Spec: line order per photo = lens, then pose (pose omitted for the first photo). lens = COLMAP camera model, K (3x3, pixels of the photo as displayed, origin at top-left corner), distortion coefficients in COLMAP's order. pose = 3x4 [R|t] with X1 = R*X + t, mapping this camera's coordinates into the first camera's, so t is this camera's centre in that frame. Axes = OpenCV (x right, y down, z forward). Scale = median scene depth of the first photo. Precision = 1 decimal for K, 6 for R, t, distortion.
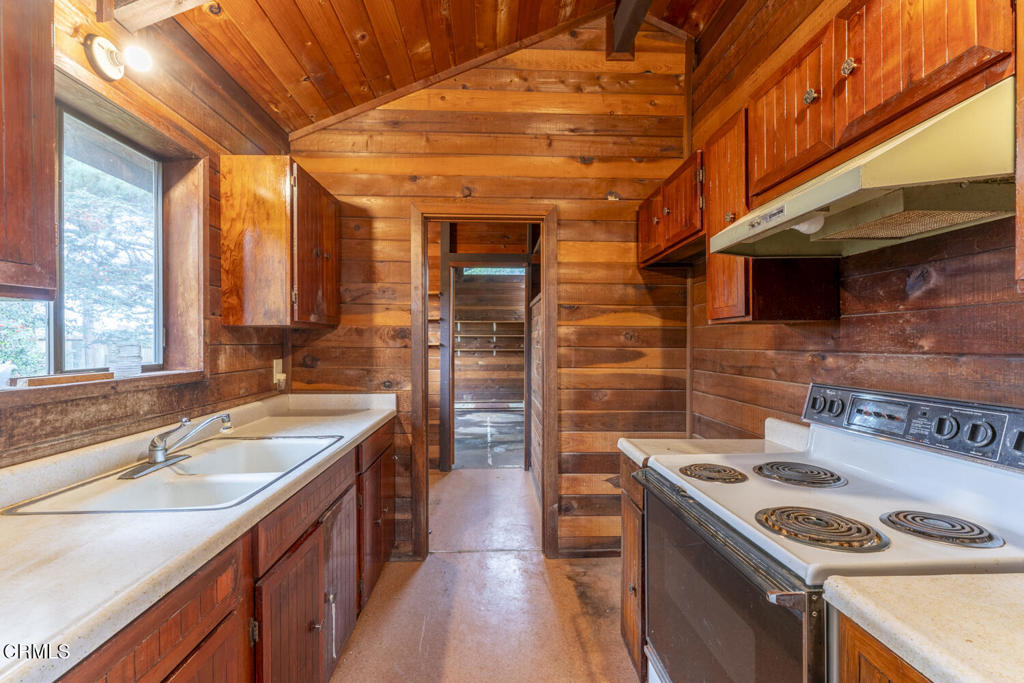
lens RADIAL K [[442.9, 0, 510.7], [0, 442.9, 341.5], [0, 0, 1]] dist [0.000553, 0.000196]
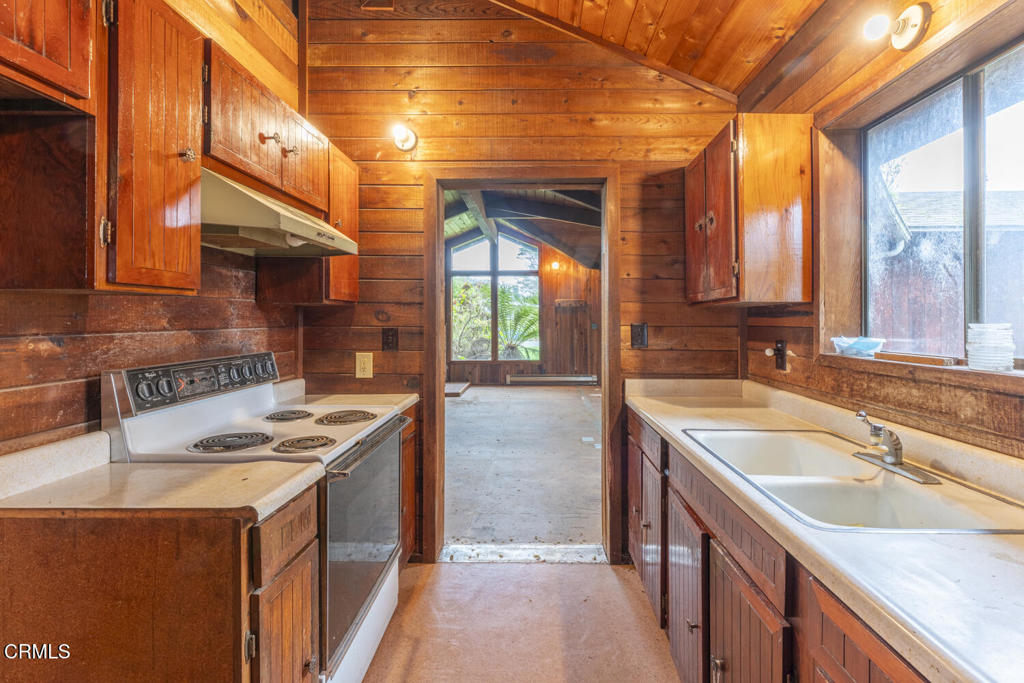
lens RADIAL K [[442.9, 0, 525.3], [0, 442.9, 320.2], [0, 0, 1]] dist [0.000553, 0.000196]
pose [[-0.998495, -0.000245, 0.054851, -0.138077], [-0.000220, 1.000000, 0.000455, -0.006830], [-0.054851, 0.000442, -0.998494, 2.062526]]
